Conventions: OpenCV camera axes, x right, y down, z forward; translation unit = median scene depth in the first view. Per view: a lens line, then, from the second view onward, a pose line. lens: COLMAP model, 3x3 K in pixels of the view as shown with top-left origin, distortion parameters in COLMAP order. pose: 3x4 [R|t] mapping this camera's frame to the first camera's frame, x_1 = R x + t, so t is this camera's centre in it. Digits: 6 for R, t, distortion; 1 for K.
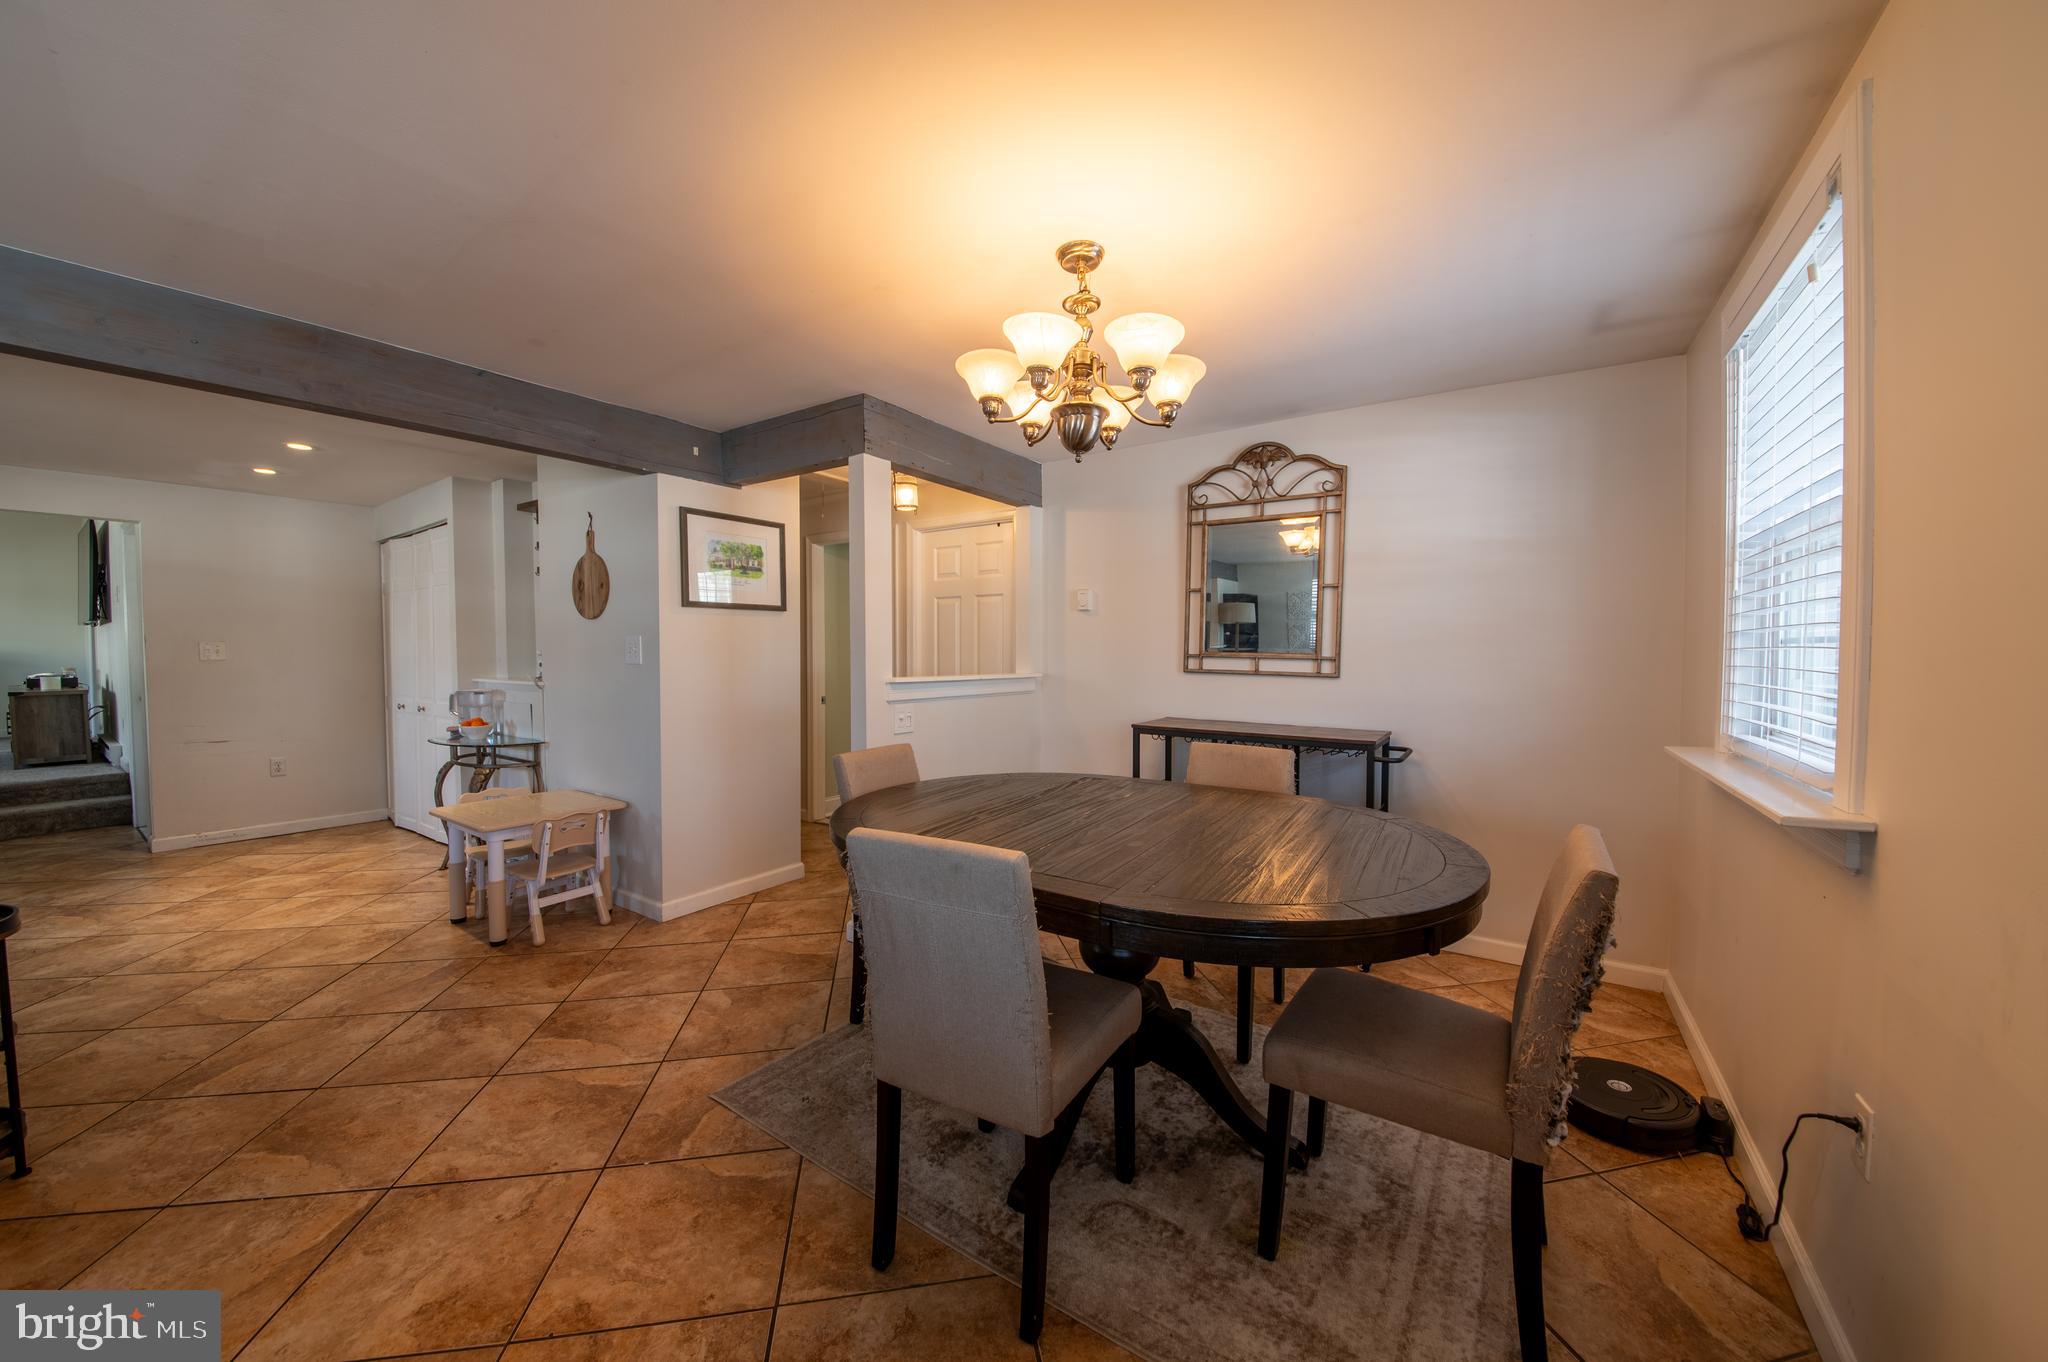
lens RADIAL K [[718.4, 0, 1014.8], [0, 718.4, 674.8], [0, 0, 1]] dist [-0.015867, -0.003665]
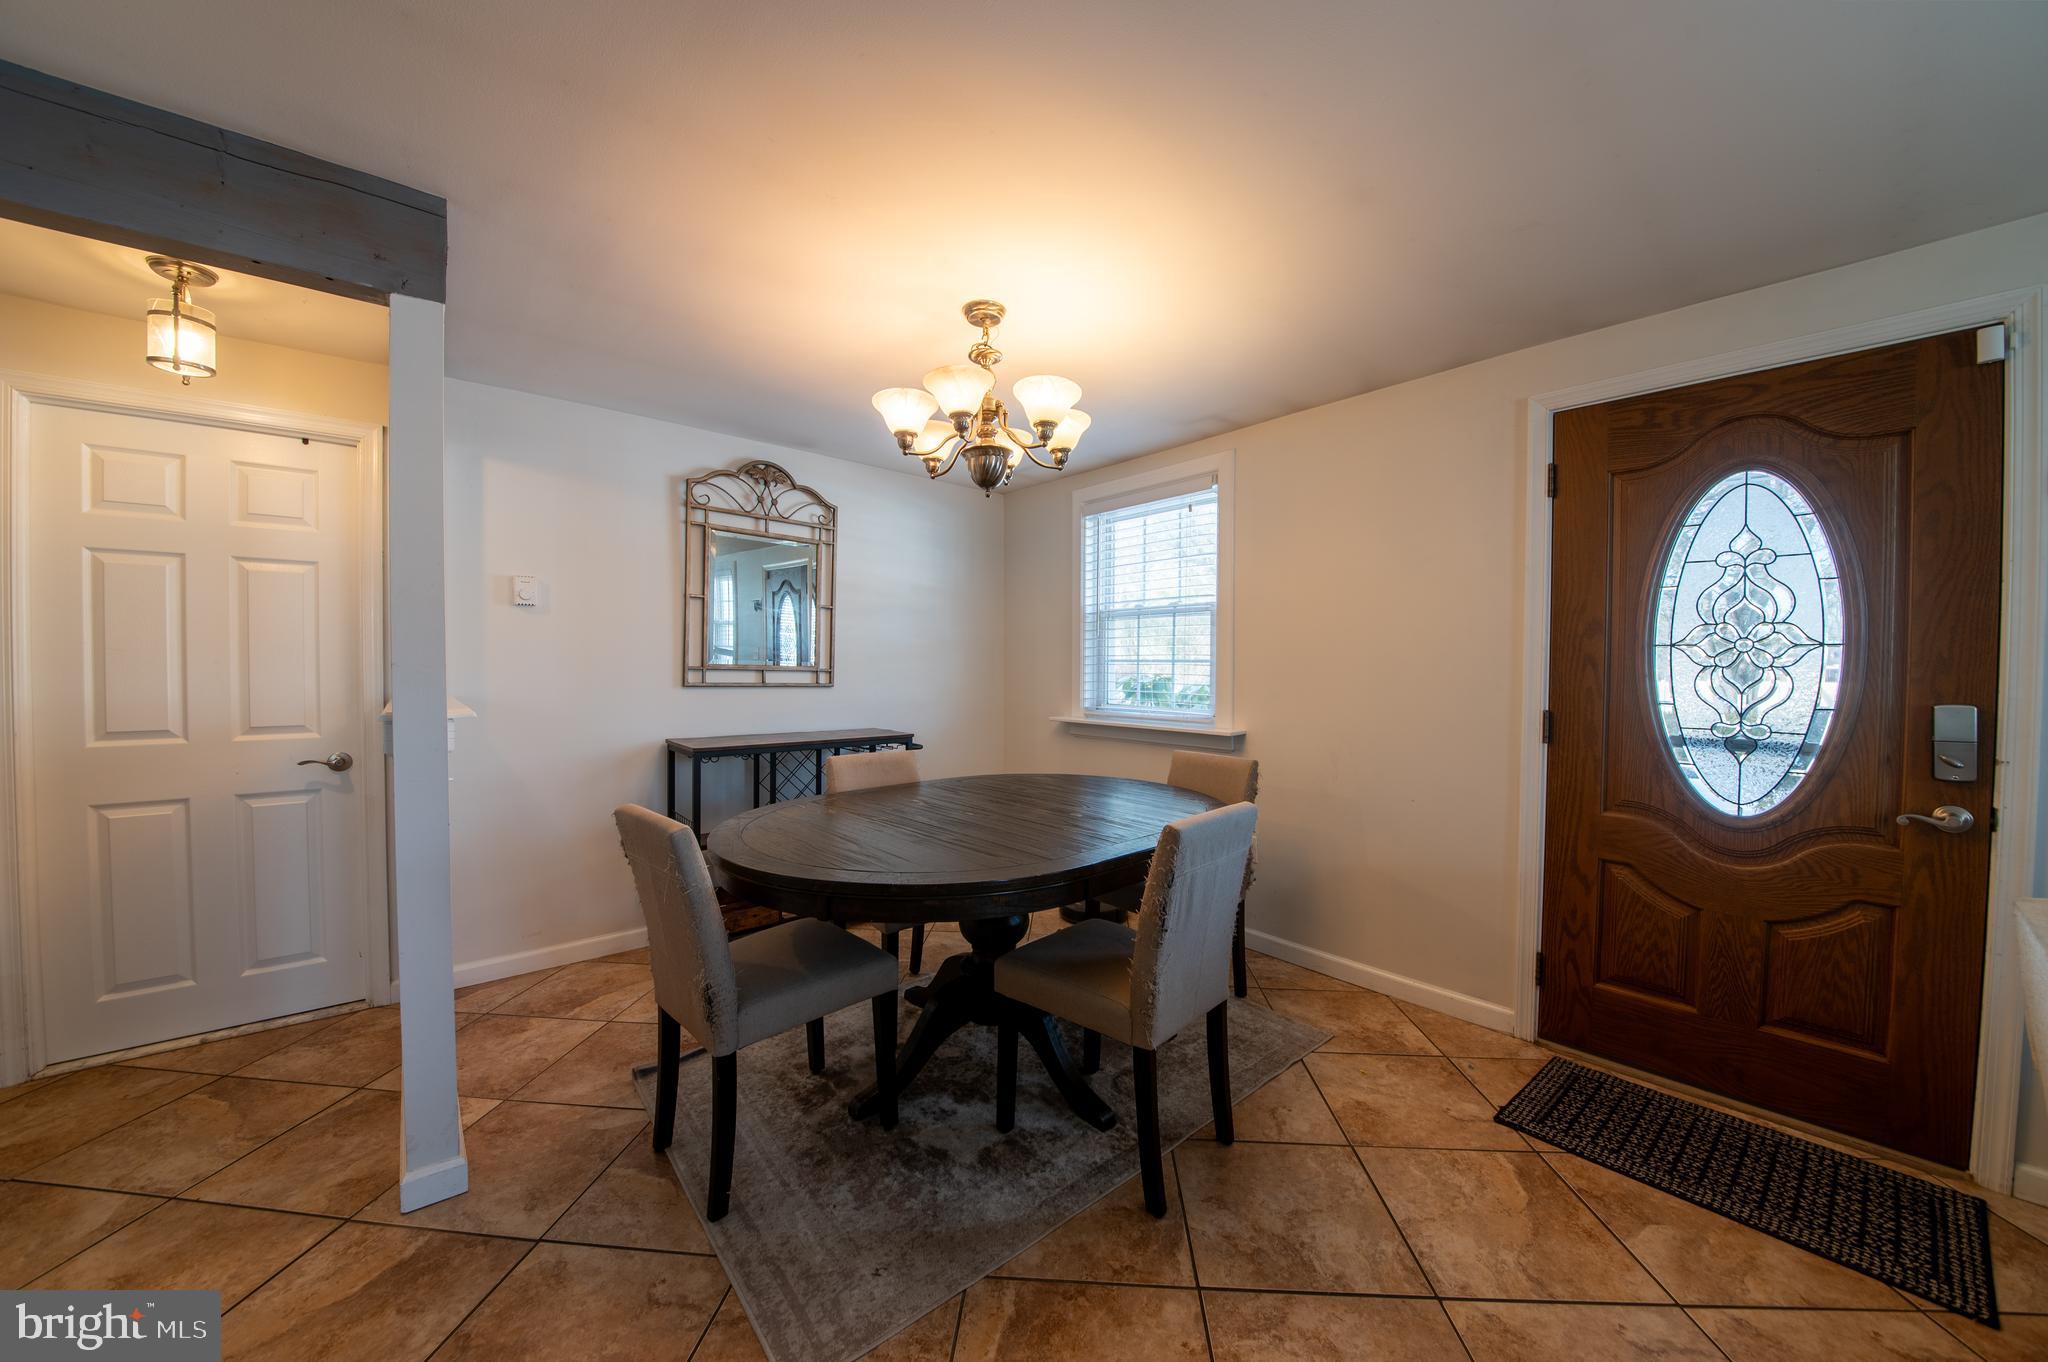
lens RADIAL K [[718.4, 0, 1027.0], [0, 718.4, 681.1], [0, 0, 1]] dist [-0.015867, -0.003665]
pose [[0.251628, -0.017211, 0.967671, -0.555446], [0.019065, 0.999736, 0.012824, -0.014300], [-0.967636, 0.015222, 0.251889, 0.379192]]
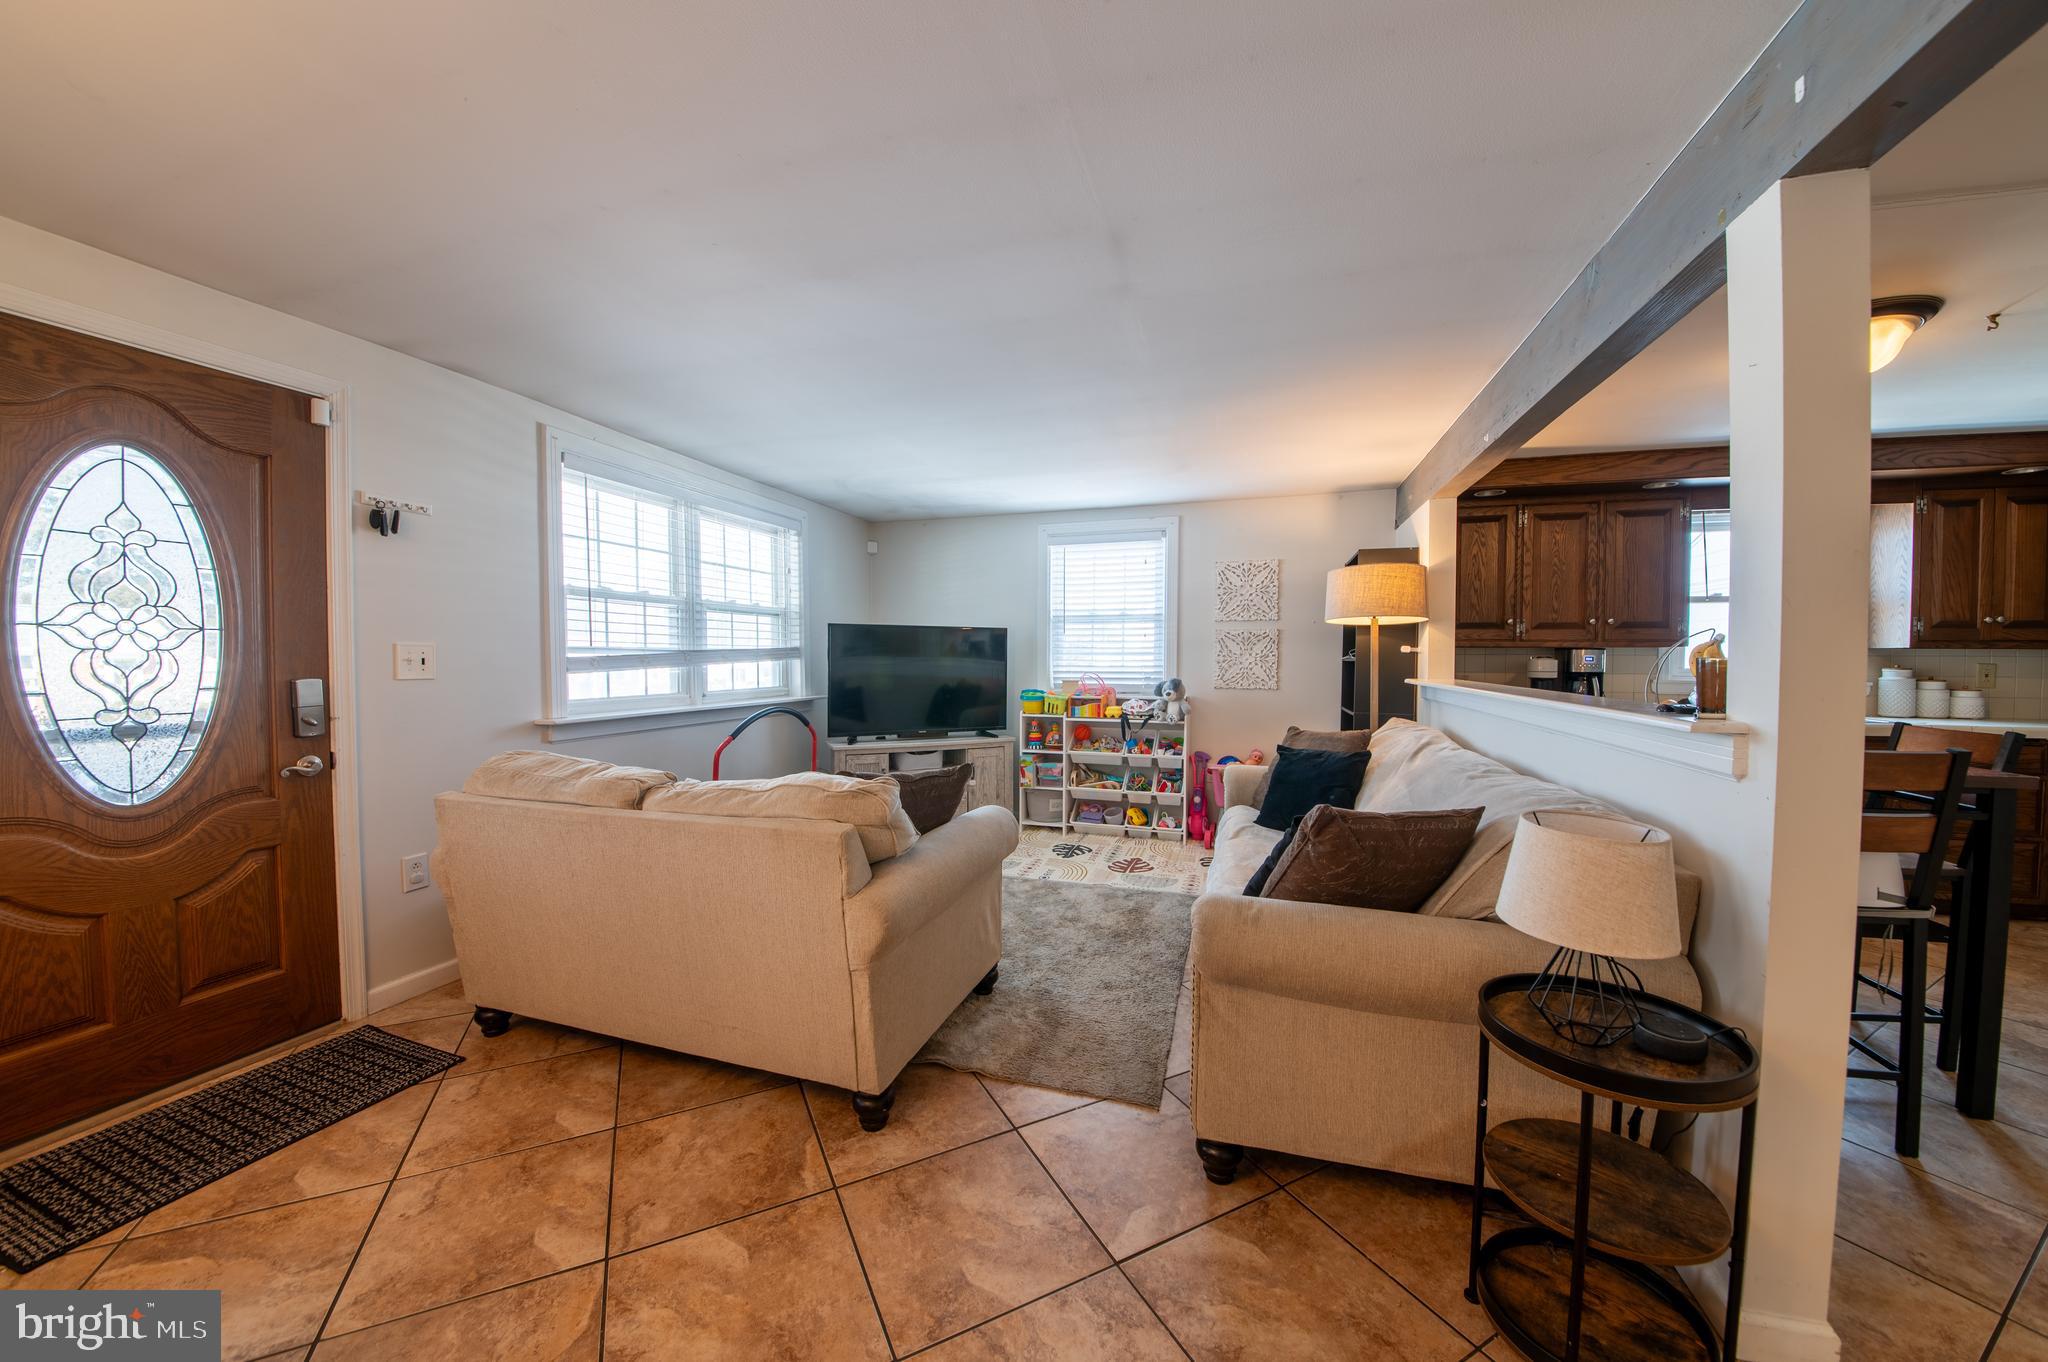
lens RADIAL K [[718.4, 0, 1021.4], [0, 718.4, 686.0], [0, 0, 1]] dist [-0.015867, -0.003665]
pose [[-0.959034, 0.011352, -0.283065, -0.381806], [-0.008063, 0.997698, 0.067329, -0.020989], [0.283177, 0.066853, -0.956735, 0.663562]]
